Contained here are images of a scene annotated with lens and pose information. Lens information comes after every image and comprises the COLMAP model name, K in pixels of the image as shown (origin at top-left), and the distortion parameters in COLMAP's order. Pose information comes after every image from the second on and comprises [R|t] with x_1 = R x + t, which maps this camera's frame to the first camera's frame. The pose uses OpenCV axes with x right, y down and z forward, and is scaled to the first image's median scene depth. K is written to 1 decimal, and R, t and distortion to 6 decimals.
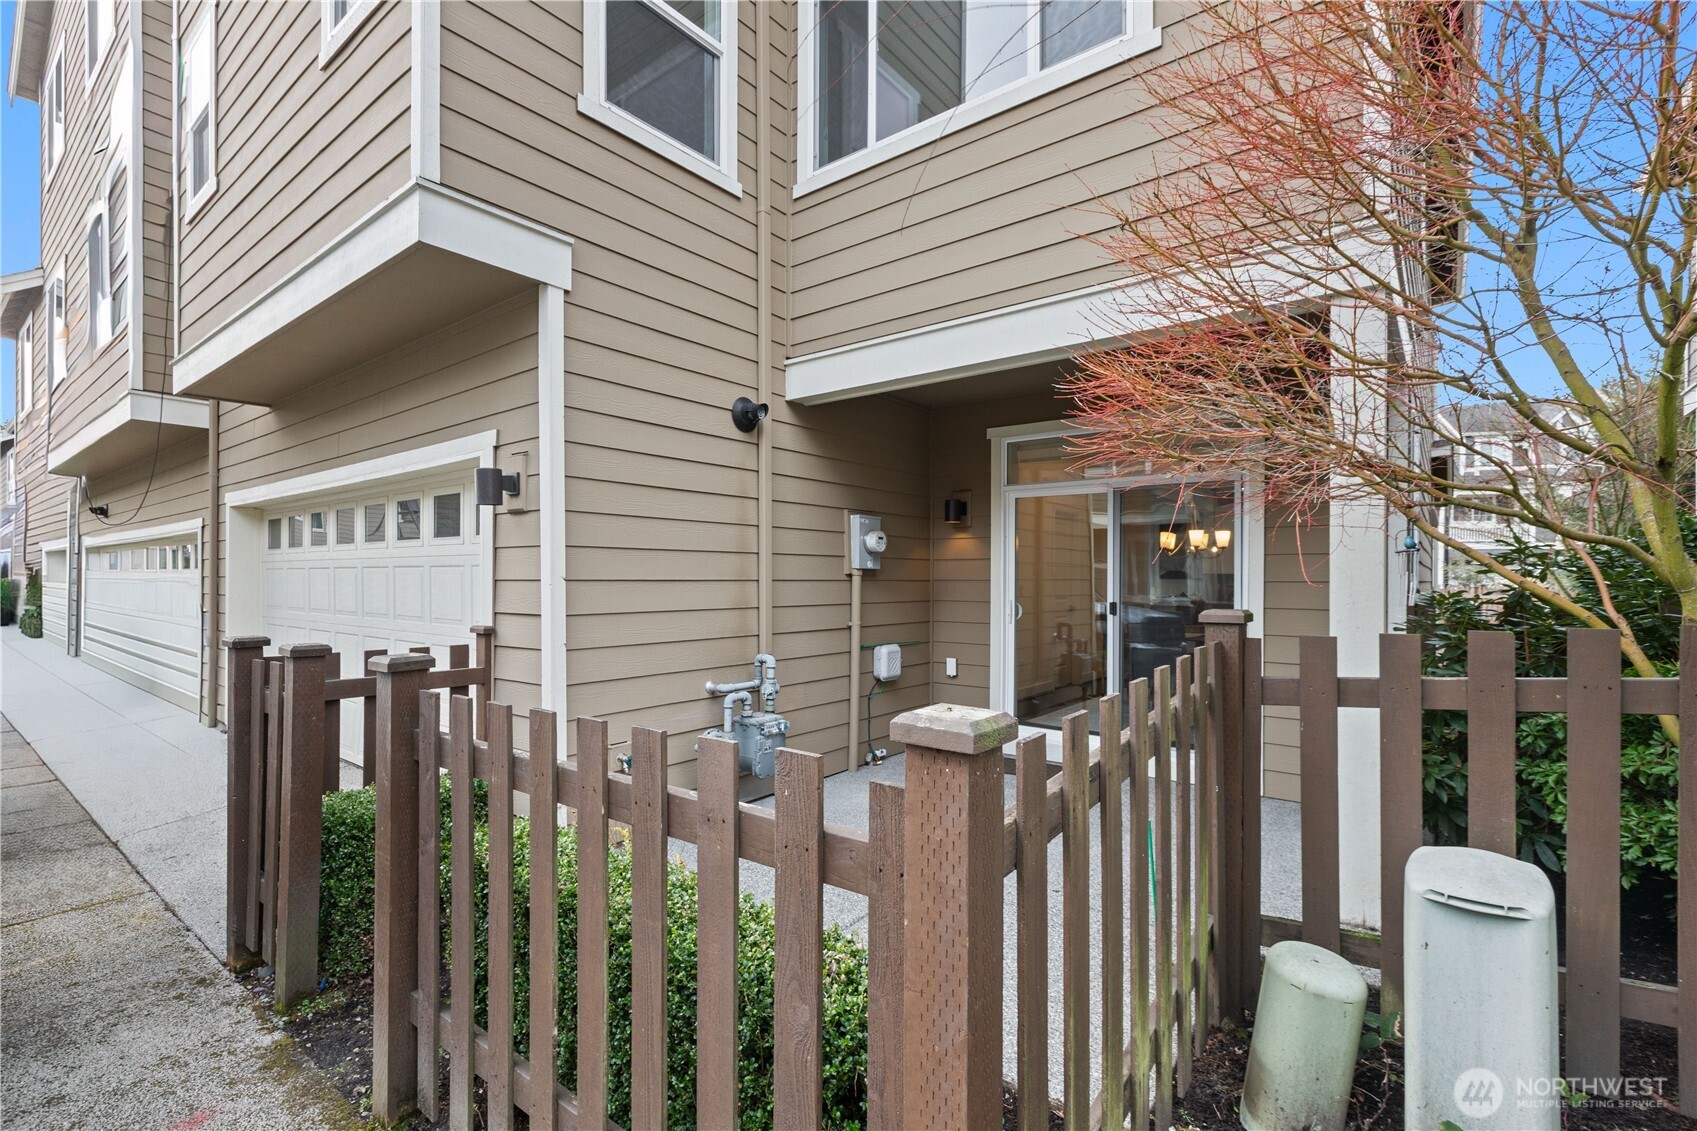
lens RADIAL K [[753.1, 0, 844.9], [0, 753.1, 578.8], [0, 0, 1]] dist [-0.002581, -0.000563]
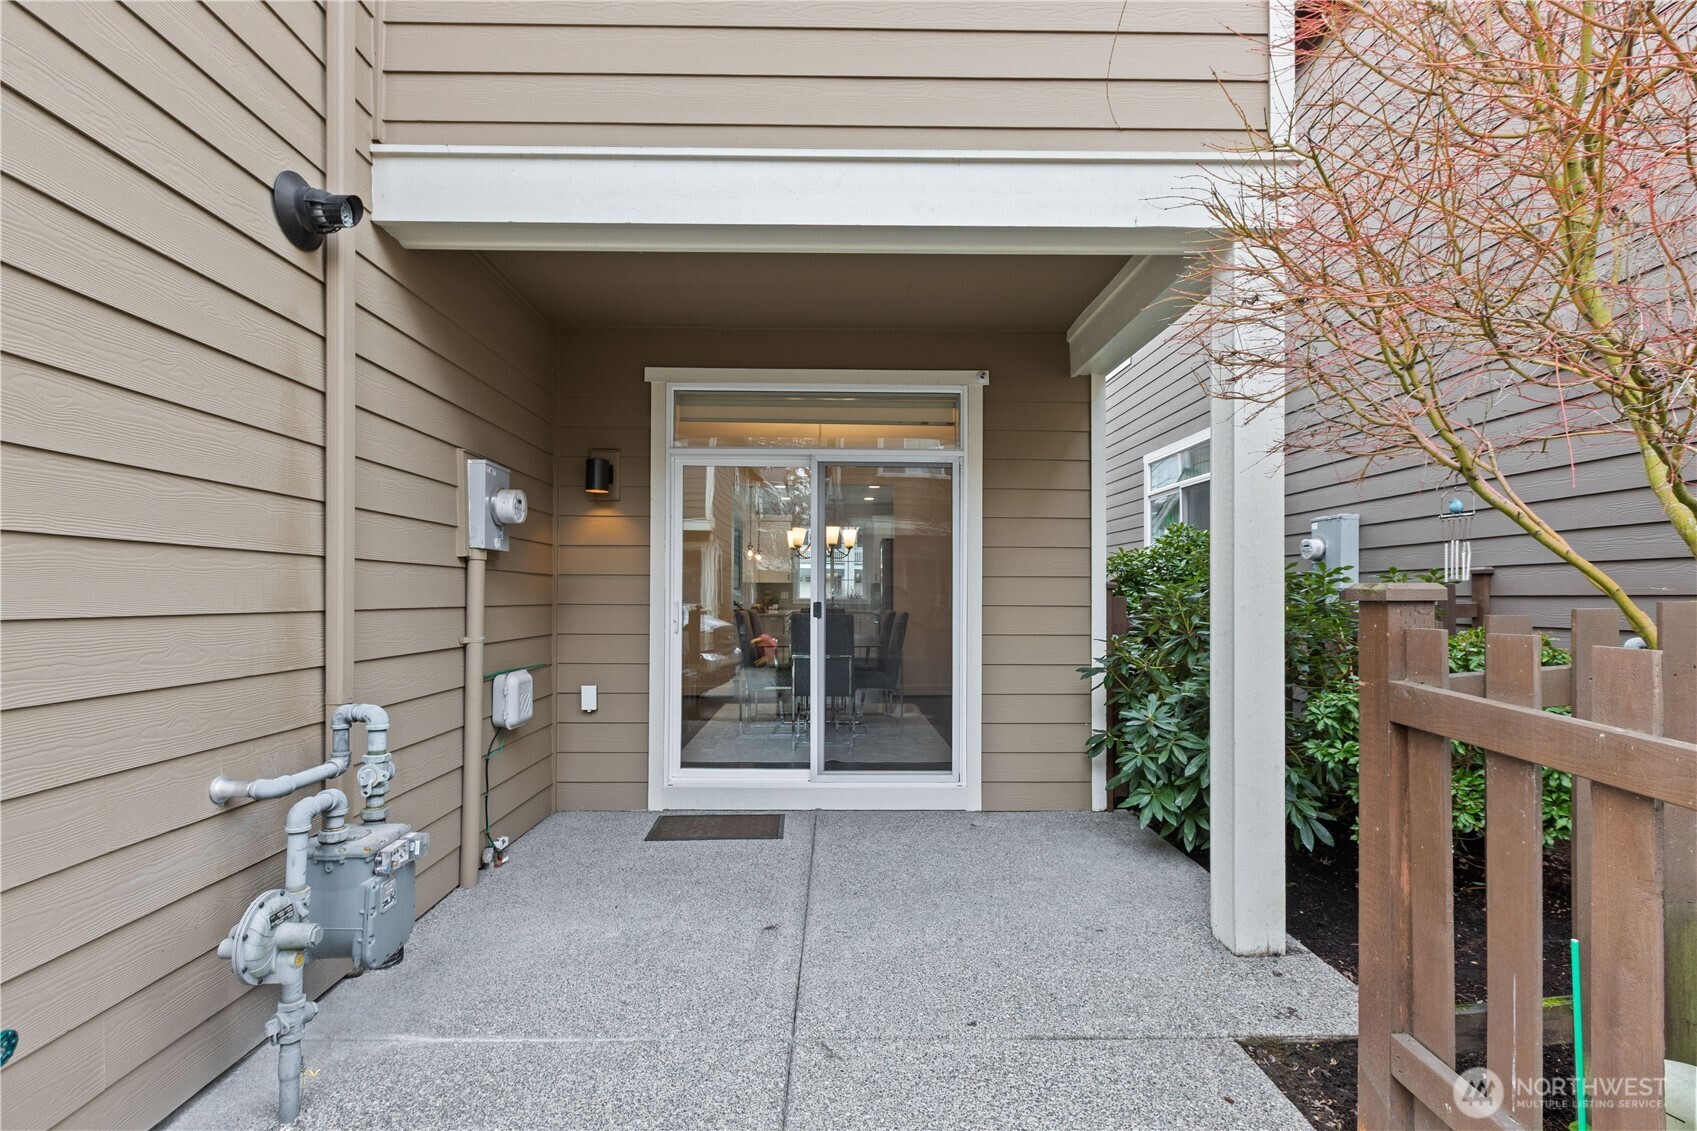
lens RADIAL K [[768.7, 0, 843.6], [0, 768.7, 590.1], [0, 0, 1]] dist [-0.000092, 0.000021]
pose [[0.777882, 0.002990, 0.628404, -0.144454], [0.000174, 0.999988, -0.004973, 0.022952], [-0.628411, 0.003978, 0.777871, 0.336709]]
